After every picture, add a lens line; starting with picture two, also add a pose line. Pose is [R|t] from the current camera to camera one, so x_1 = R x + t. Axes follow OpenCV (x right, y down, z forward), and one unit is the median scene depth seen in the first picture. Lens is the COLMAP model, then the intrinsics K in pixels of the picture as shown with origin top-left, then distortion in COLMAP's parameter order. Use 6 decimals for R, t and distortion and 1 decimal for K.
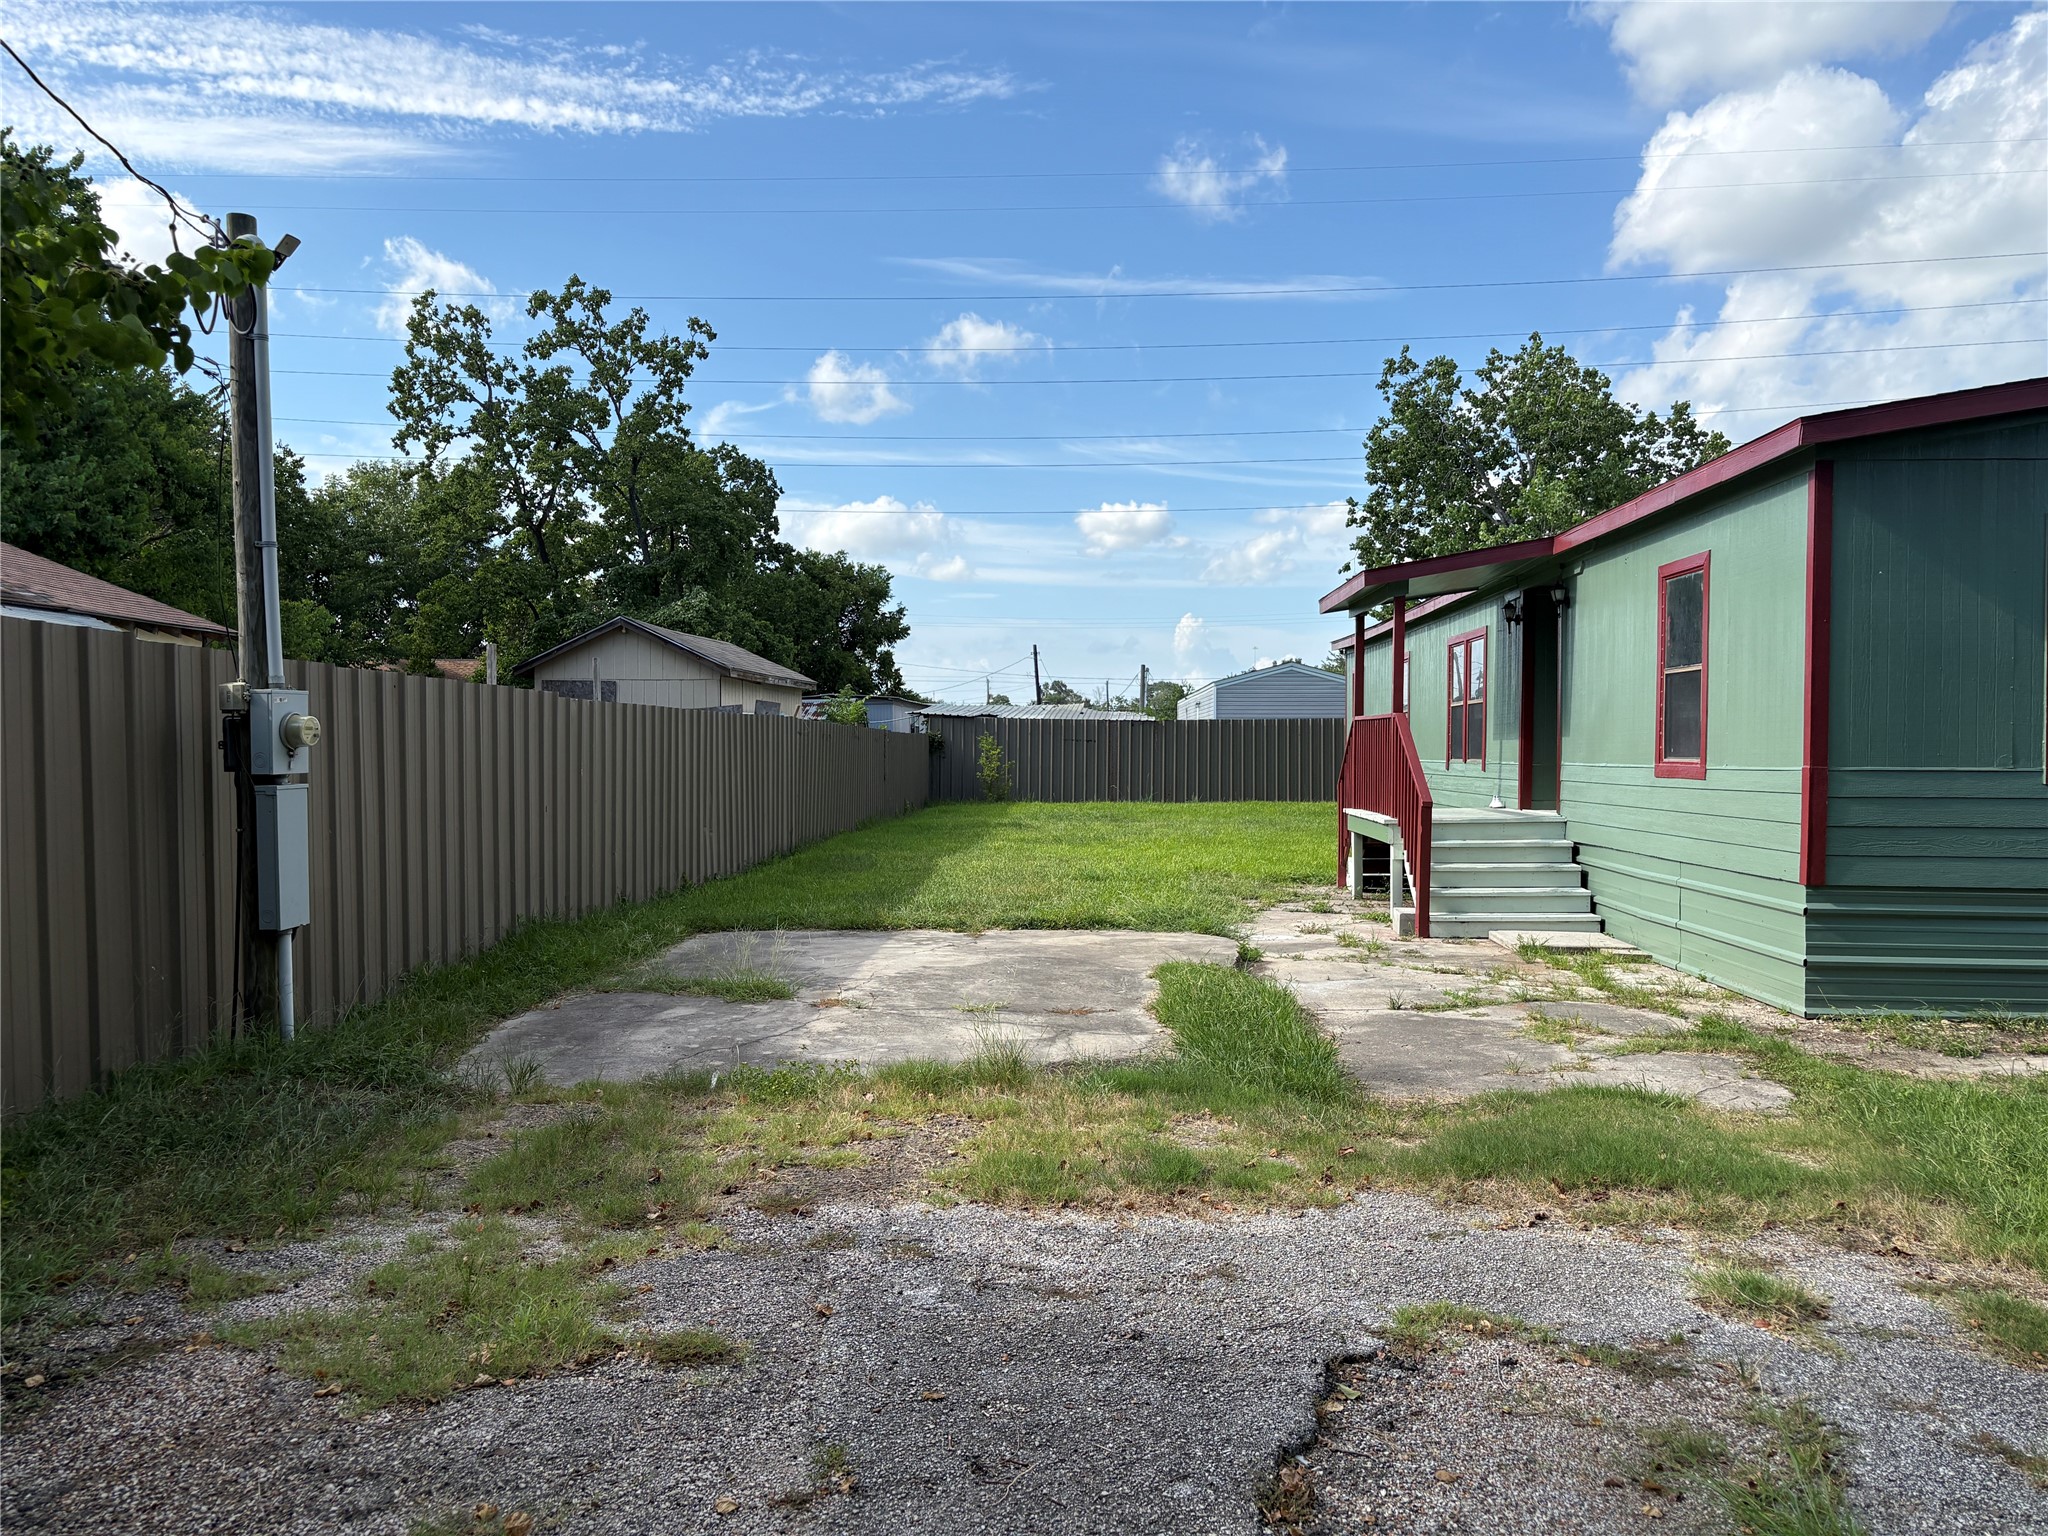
lens RADIAL K [[1582.8, 0, 1024.0], [0, 1582.8, 768.0], [0, 0, 1]] dist [0.038265, -0.000849]
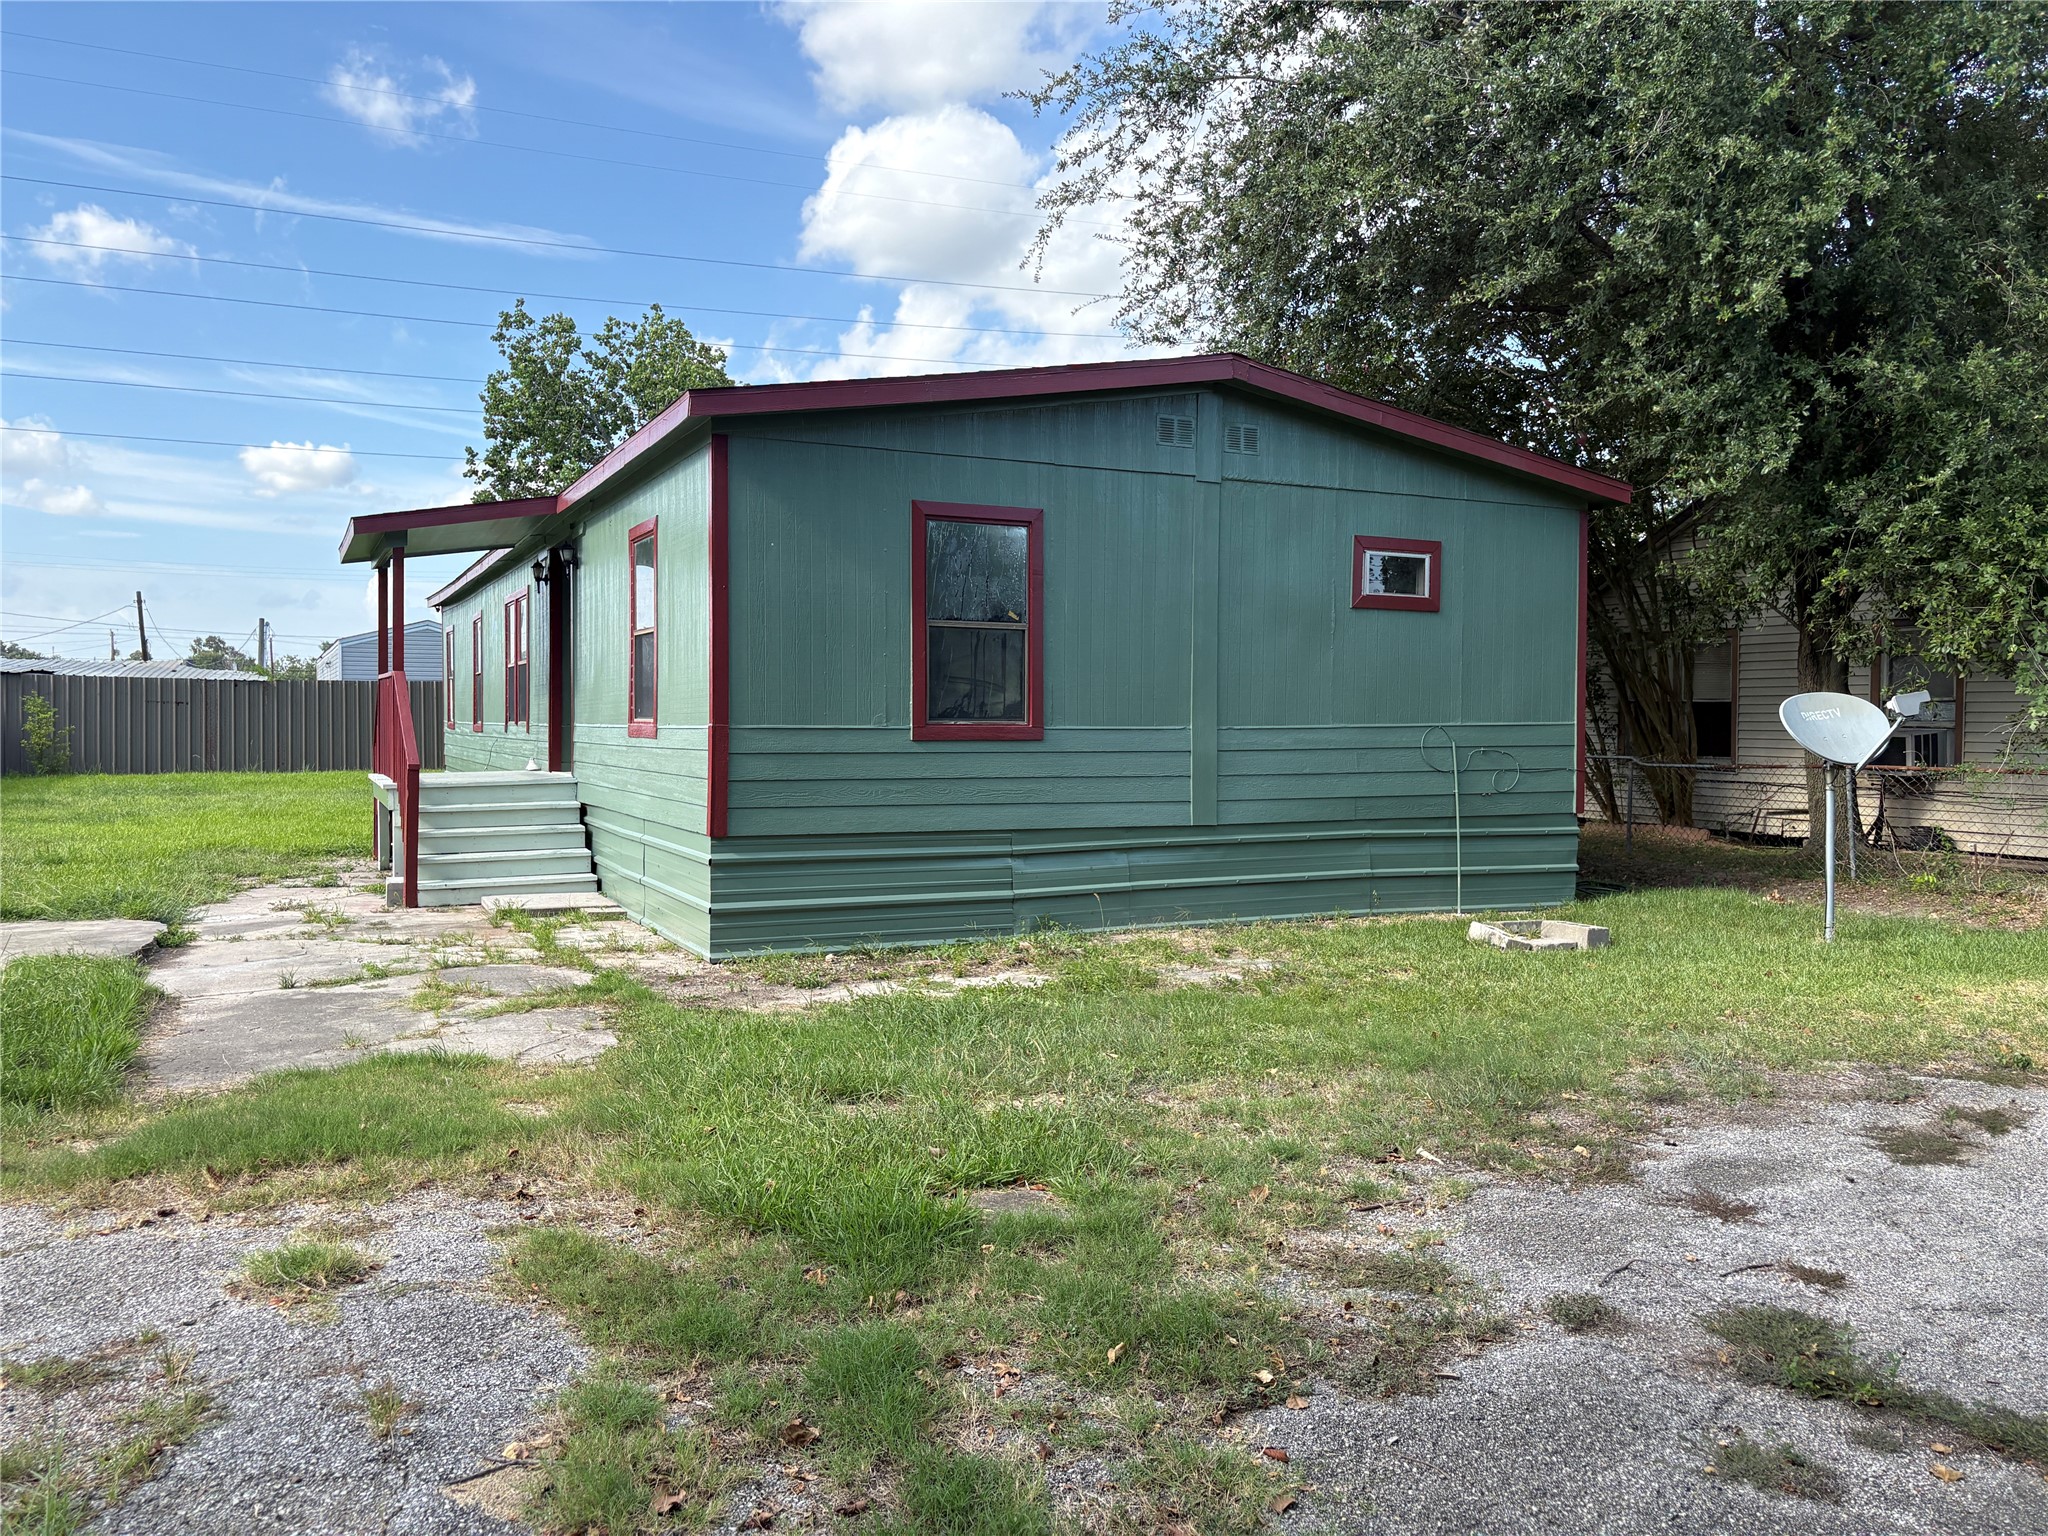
lens RADIAL K [[1571.0, 0, 1037.5], [0, 1571.0, 763.9], [0, 0, 1]] dist [0.044396, -0.045049]
pose [[0.880538, -0.014059, 0.473768, 0.044002], [0.004804, 0.999773, 0.020738, 0.000866], [-0.473952, -0.015985, 0.880406, -0.004998]]
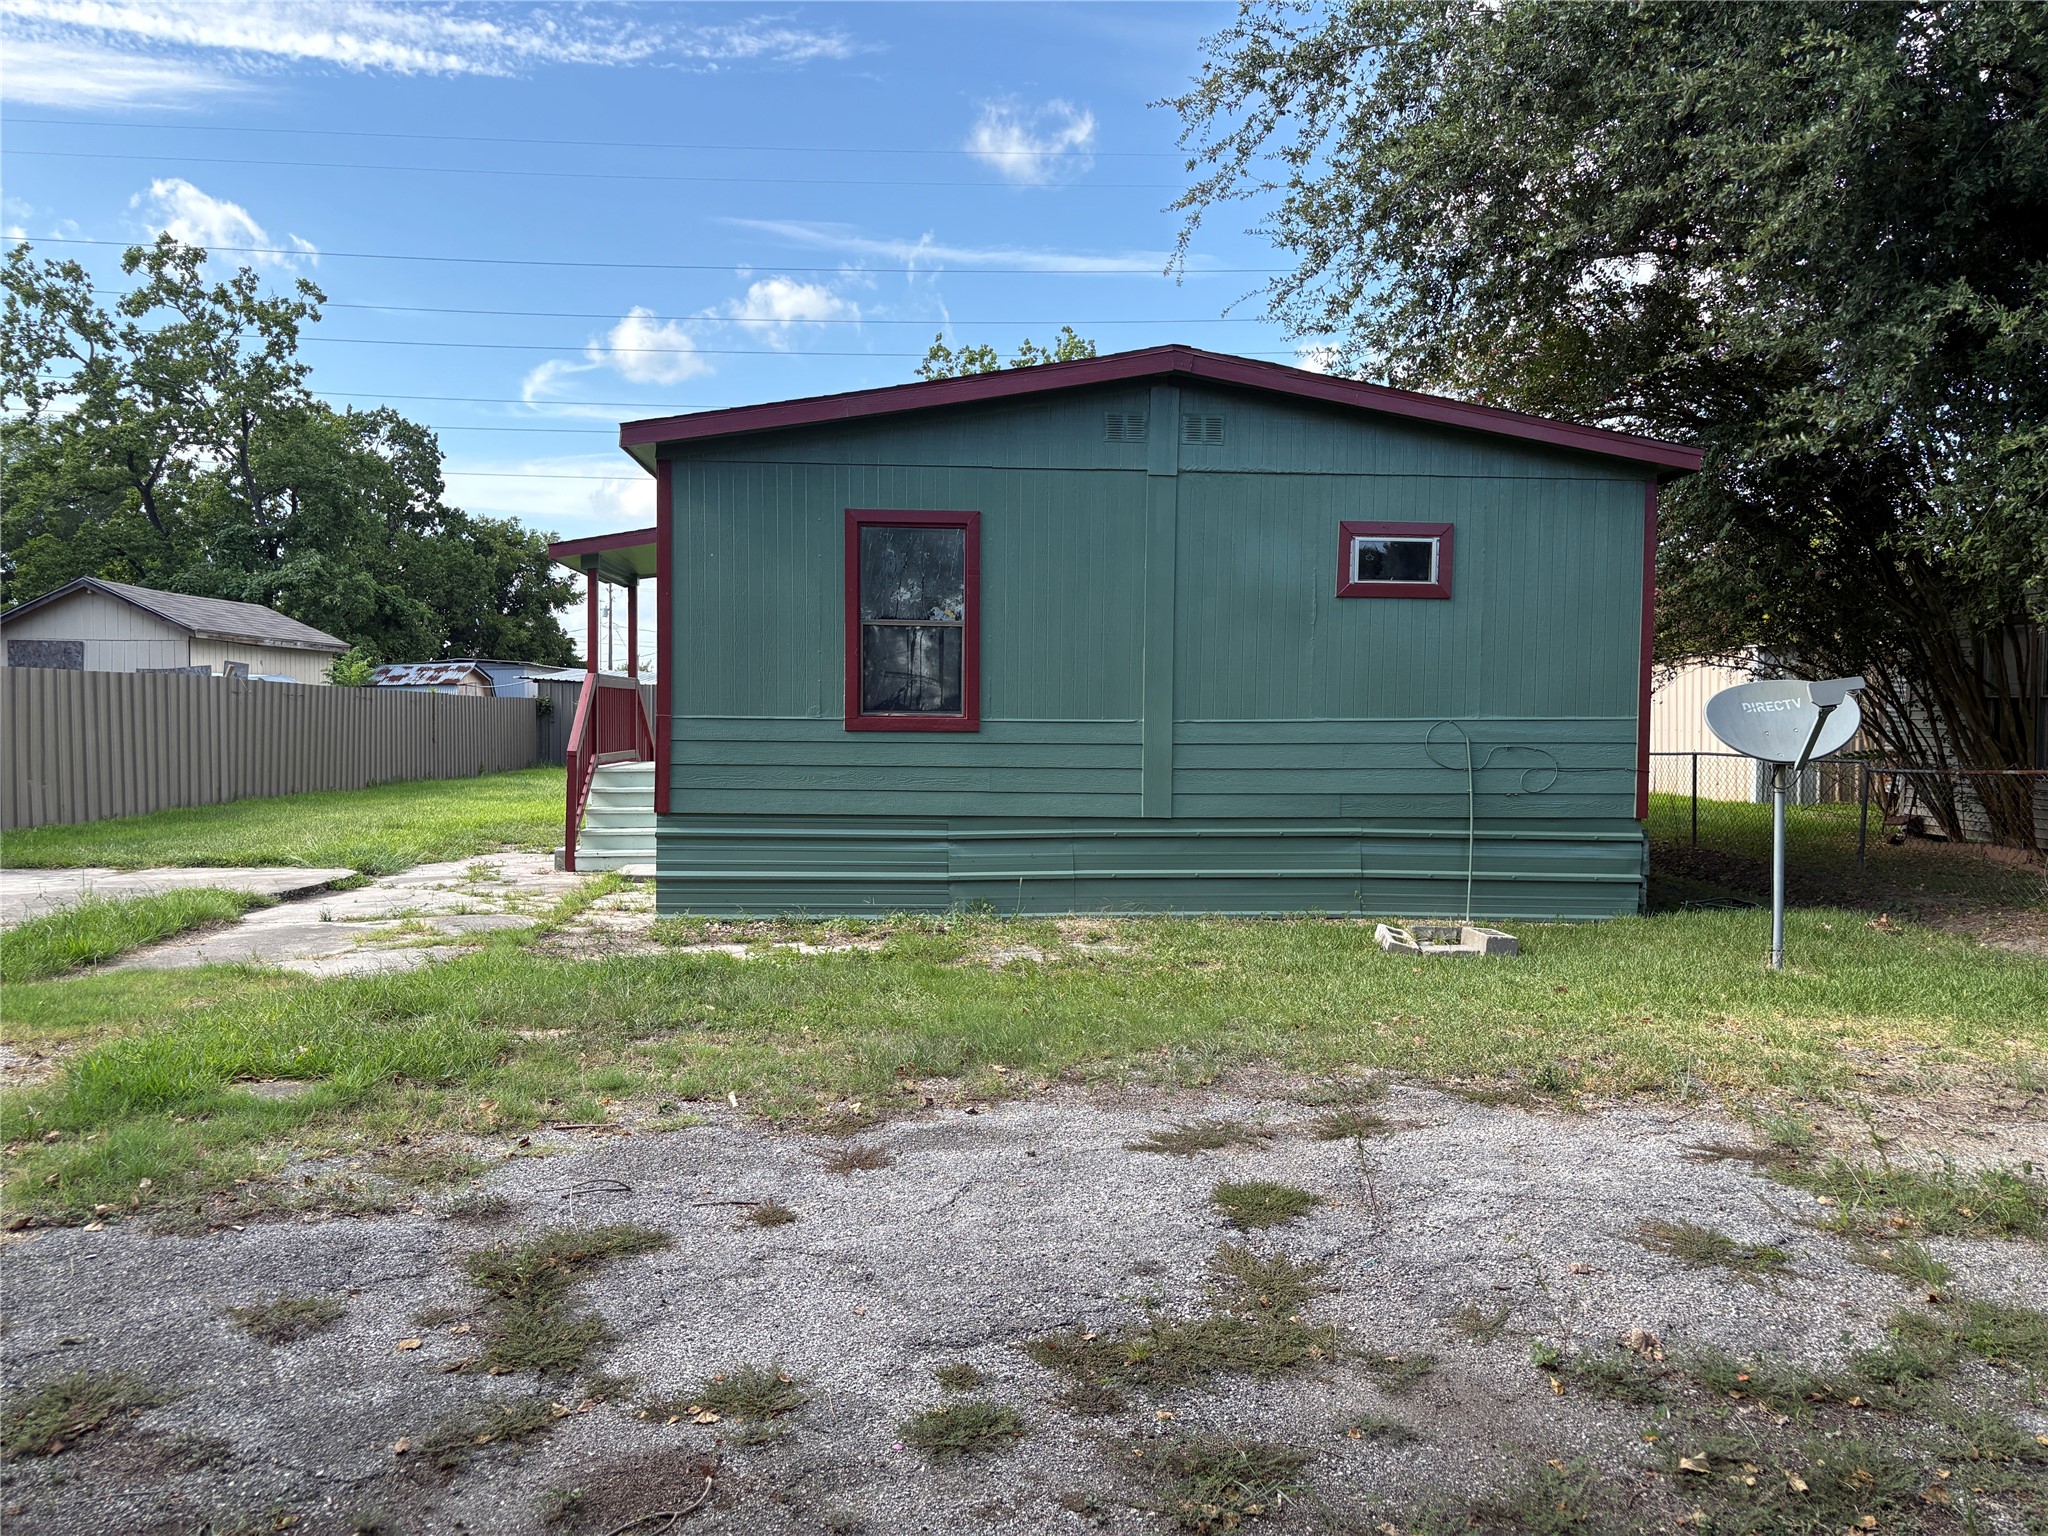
lens RADIAL K [[1584.4, 0, 1024.0], [0, 1584.4, 768.0], [0, 0, 1]] dist [0.050187, -0.043338]
pose [[0.994950, -0.000263, 0.100367, 0.151612], [-0.001637, 0.999821, 0.018849, 0.003574], [-0.100354, -0.018918, 0.994772, -0.053506]]
